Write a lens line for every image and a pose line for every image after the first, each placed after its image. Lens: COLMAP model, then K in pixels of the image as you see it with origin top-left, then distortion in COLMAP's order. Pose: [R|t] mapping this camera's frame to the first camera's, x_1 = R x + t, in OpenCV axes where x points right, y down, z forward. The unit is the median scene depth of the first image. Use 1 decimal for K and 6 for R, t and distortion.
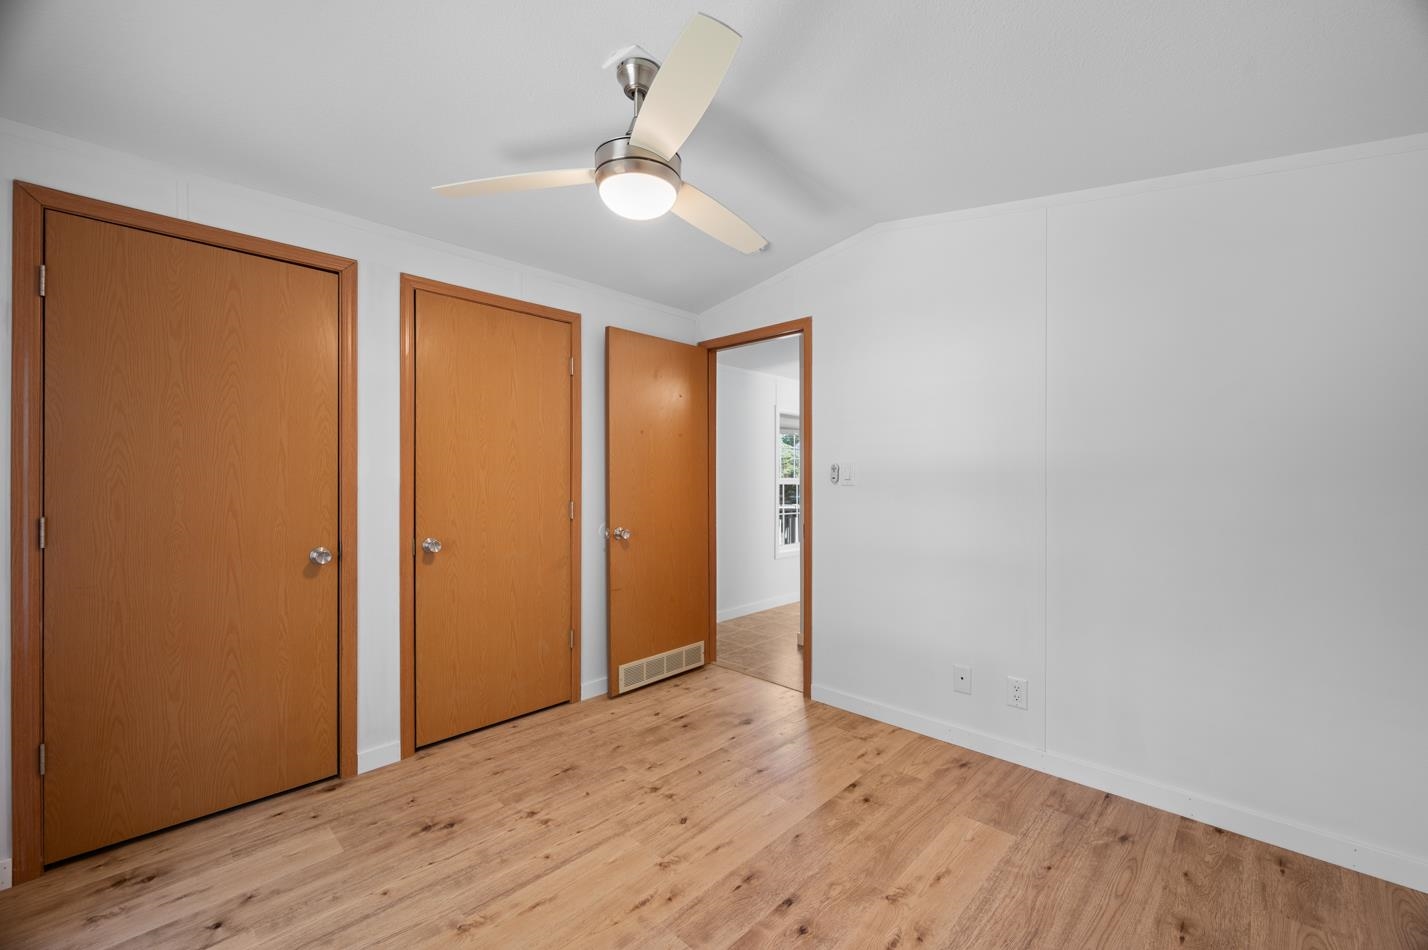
lens RADIAL K [[575.1, 0, 714.0], [0, 575.1, 475.0], [0, 0, 1]] dist [0.000107, 0.000008]
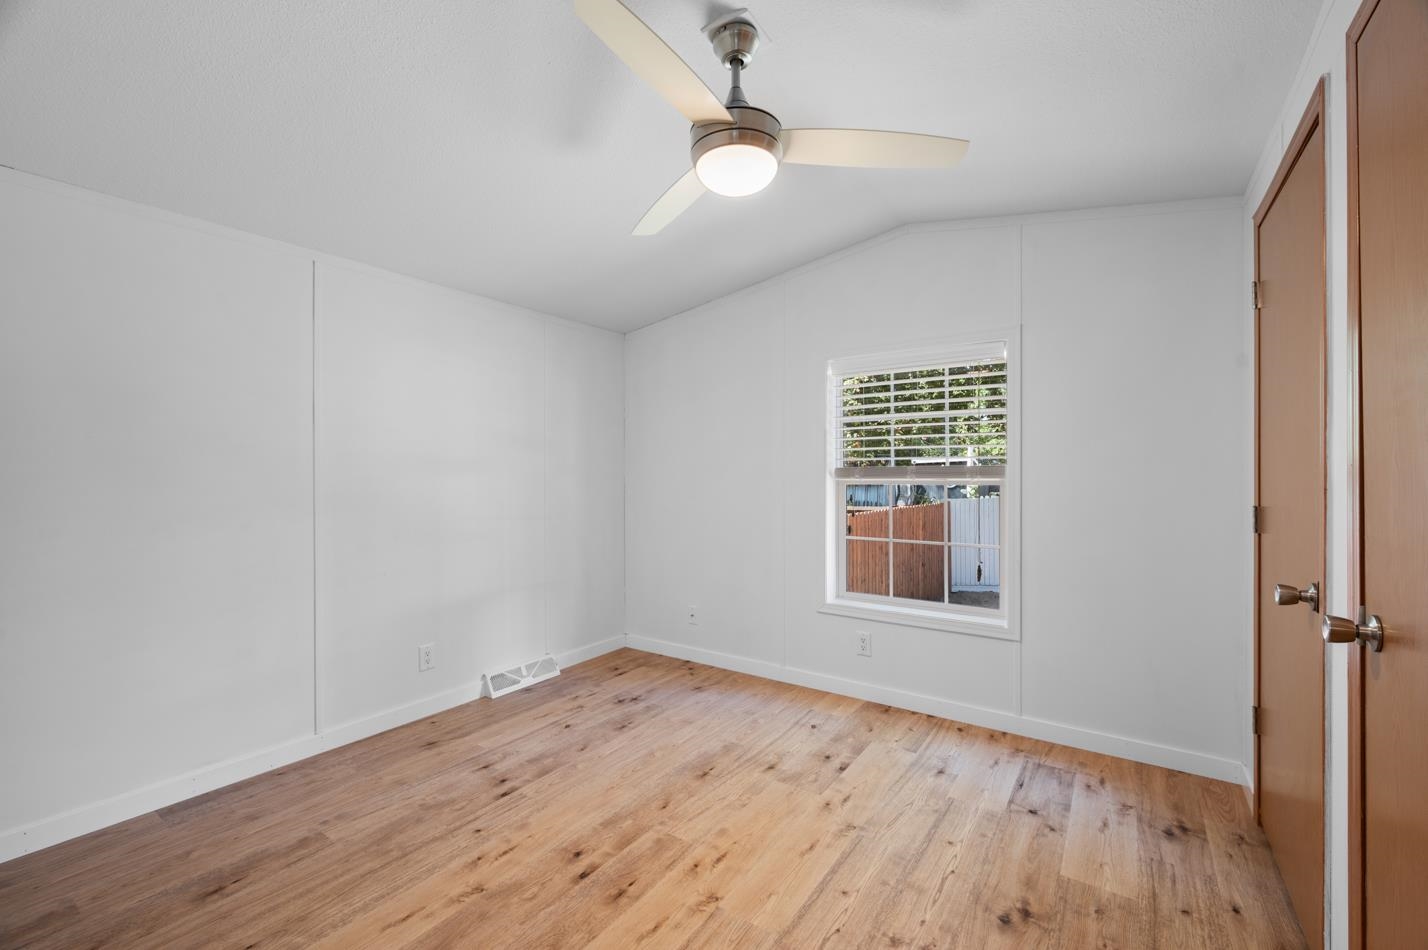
lens RADIAL K [[583.2, 0, 714.0], [0, 583.2, 475.0], [0, 0, 1]] dist [-0.001019, -0.000064]
pose [[-0.987162, 0.003642, -0.159678, 0.058590], [0.004417, 0.999980, -0.004504, 0.014747], [0.159659, -0.005152, -0.987159, 2.002982]]
